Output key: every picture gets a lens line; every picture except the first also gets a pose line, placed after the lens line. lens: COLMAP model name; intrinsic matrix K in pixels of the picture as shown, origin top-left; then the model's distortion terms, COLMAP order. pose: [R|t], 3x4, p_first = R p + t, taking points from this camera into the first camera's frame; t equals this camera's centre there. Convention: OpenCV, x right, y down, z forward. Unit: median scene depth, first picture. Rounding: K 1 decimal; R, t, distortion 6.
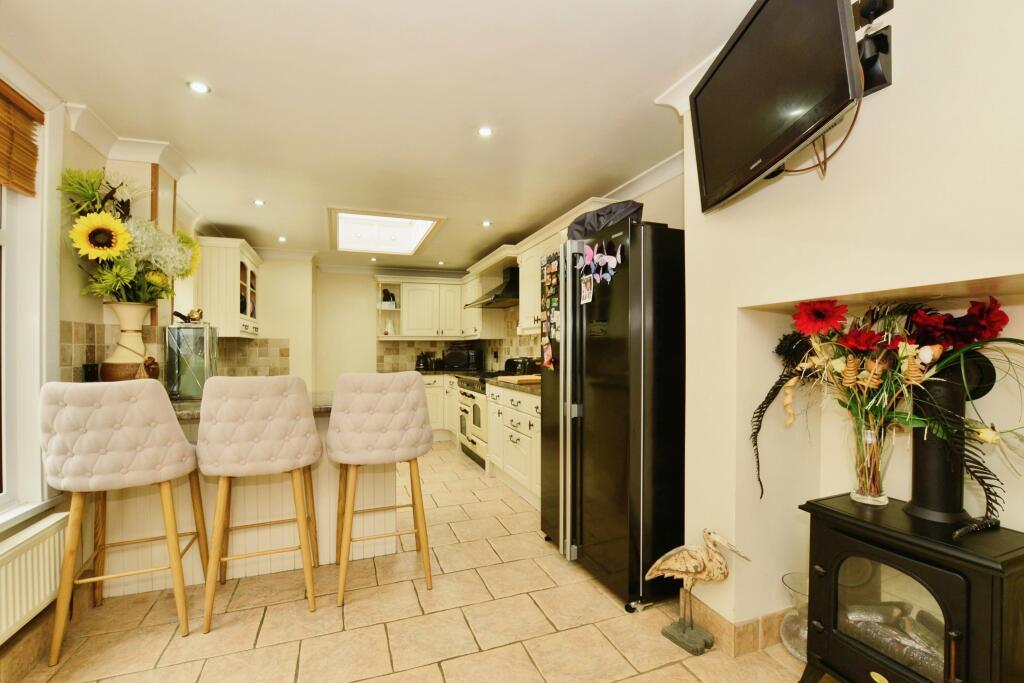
lens RADIAL K [[449.9, 0, 515.9], [0, 449.9, 345.5], [0, 0, 1]] dist [-0.031056, 0.004568]
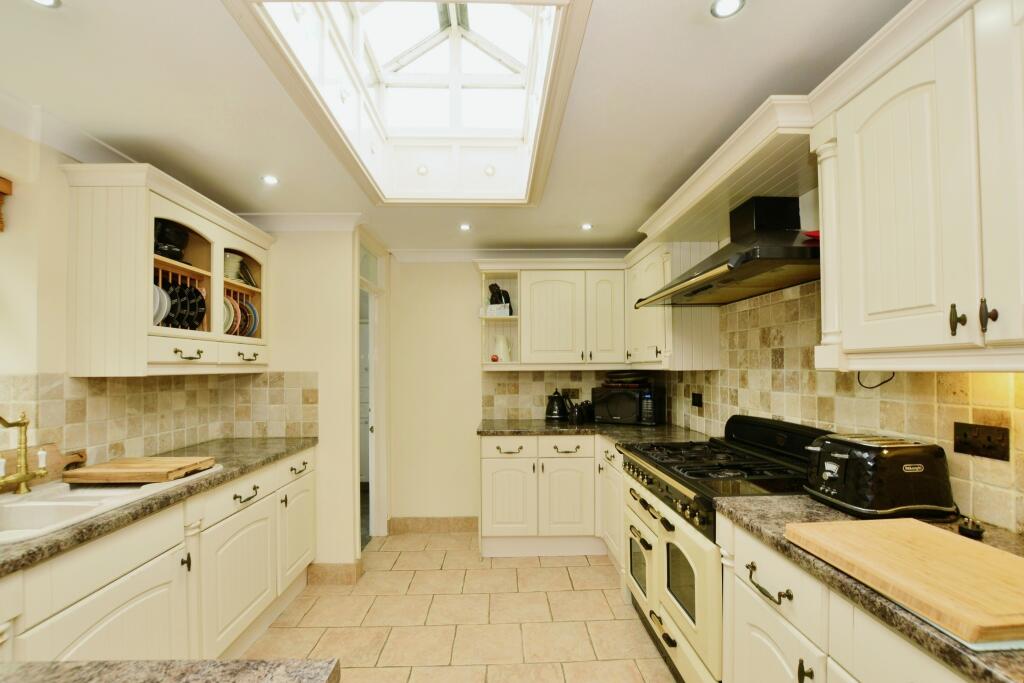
lens RADIAL K [[449.9, 0, 515.9], [0, 449.9, 345.5], [0, 0, 1]] dist [-0.031056, 0.004568]
pose [[0.946336, -0.014577, -0.322855, -0.074643], [0.002058, 0.999234, -0.039084, -0.021821], [0.323177, 0.036322, 0.945641, 0.461300]]
